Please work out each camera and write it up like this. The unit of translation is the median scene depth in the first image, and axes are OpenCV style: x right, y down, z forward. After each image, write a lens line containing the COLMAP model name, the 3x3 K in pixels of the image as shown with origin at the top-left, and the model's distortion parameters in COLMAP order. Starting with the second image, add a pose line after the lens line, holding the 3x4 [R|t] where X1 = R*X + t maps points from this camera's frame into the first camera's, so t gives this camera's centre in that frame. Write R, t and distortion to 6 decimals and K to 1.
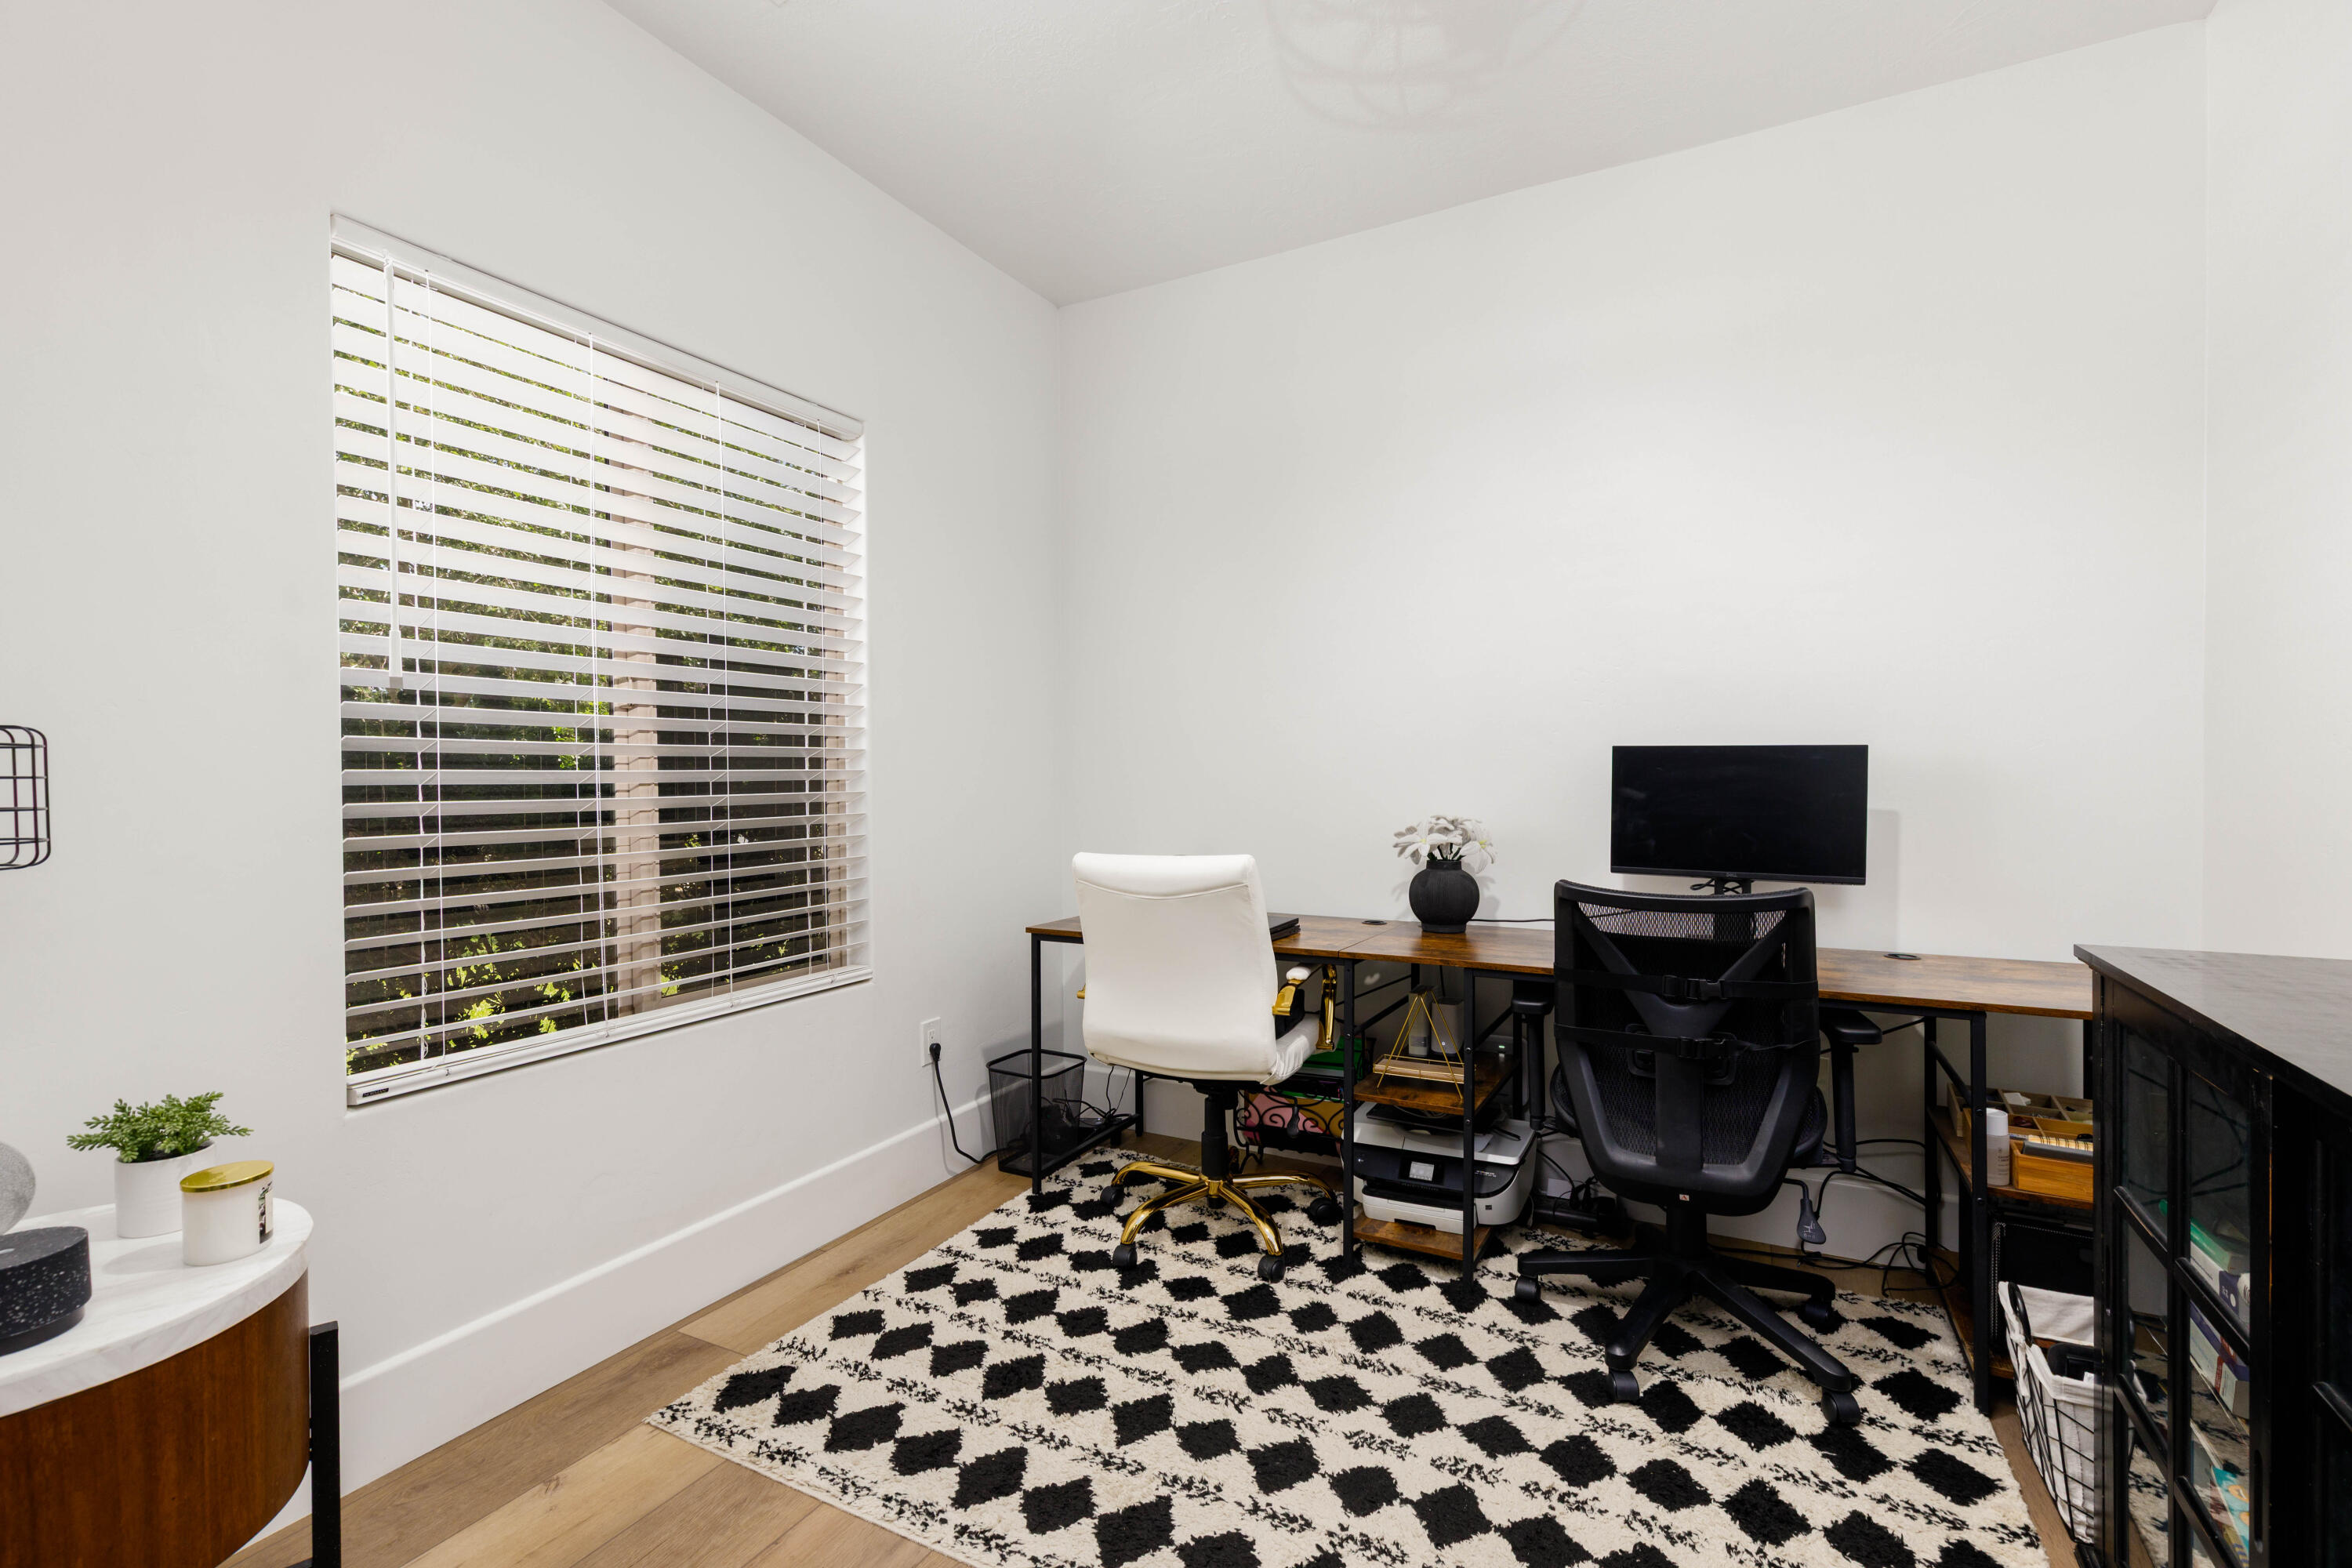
lens RADIAL K [[1047.8, 0, 1177.4], [0, 1047.8, 782.8], [0, 0, 1]] dist [0.001294, 0.000983]
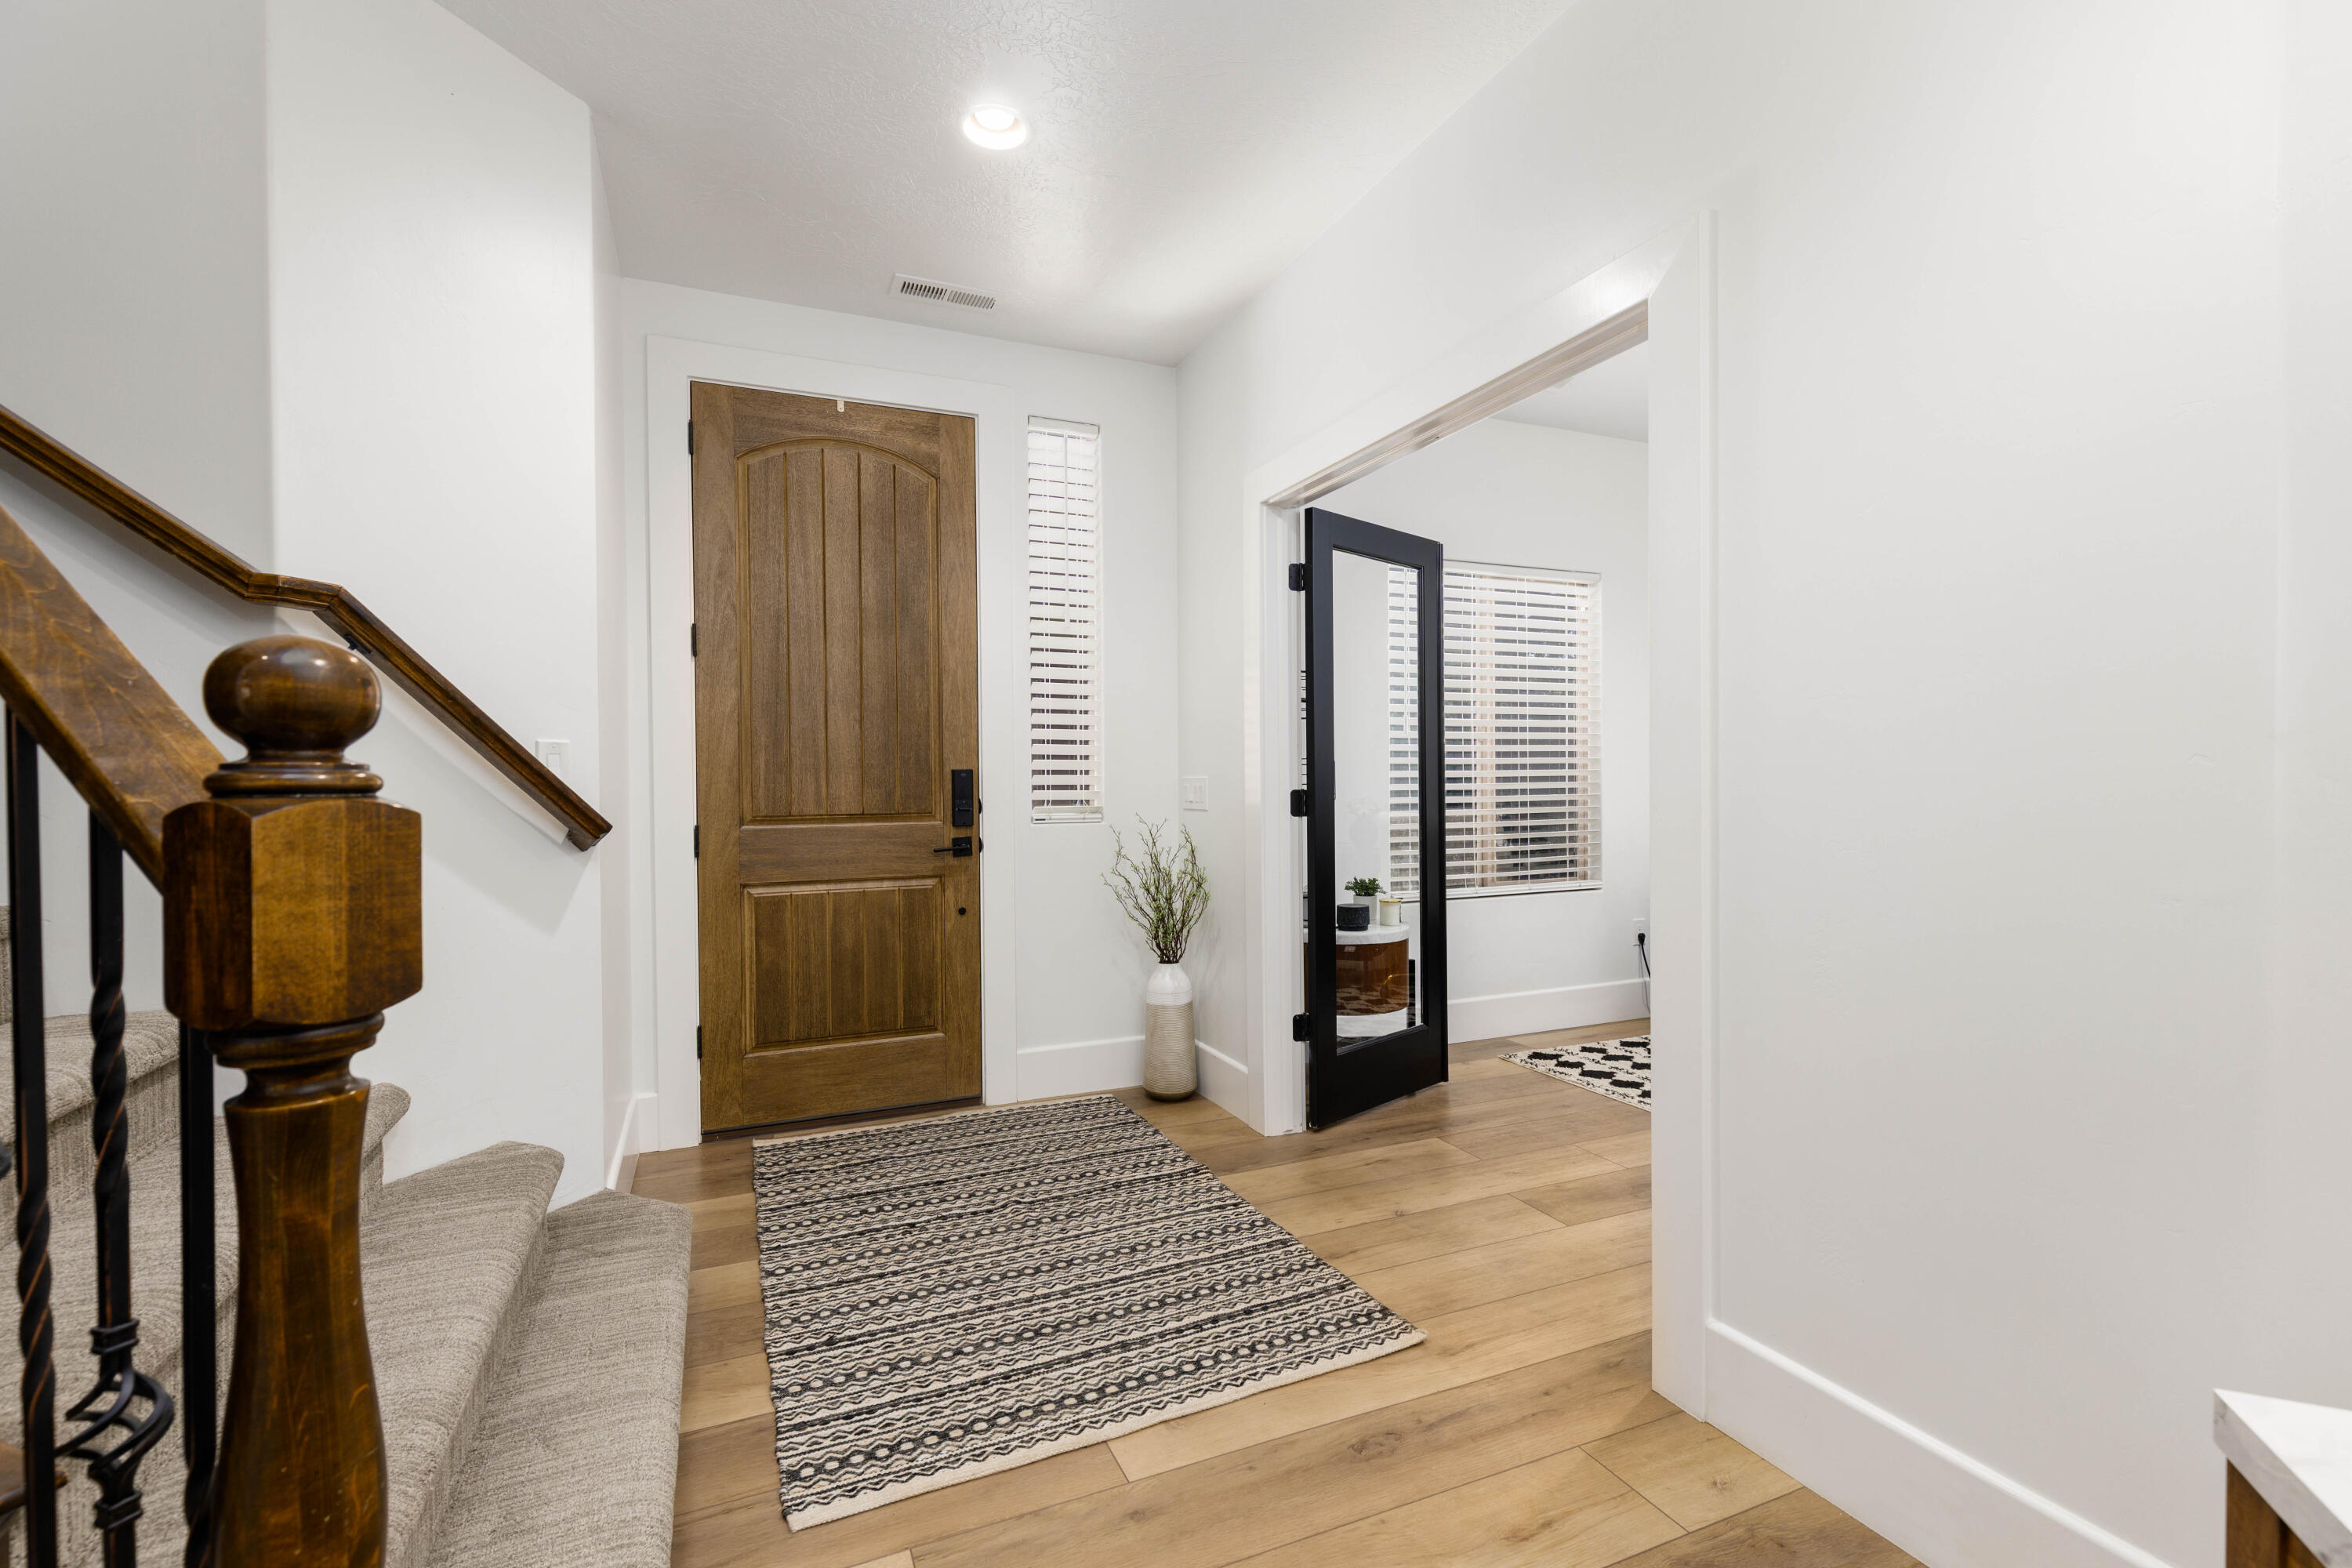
lens RADIAL K [[1047.8, 0, 1177.7], [0, 1047.8, 782.2], [0, 0, 1]] dist [0.001294, 0.000983]
pose [[0.783260, 0.007900, -0.621644, 0.310858], [-0.004975, 0.999967, 0.006439, 0.000662], [0.621674, -0.001951, 0.783274, -1.054465]]
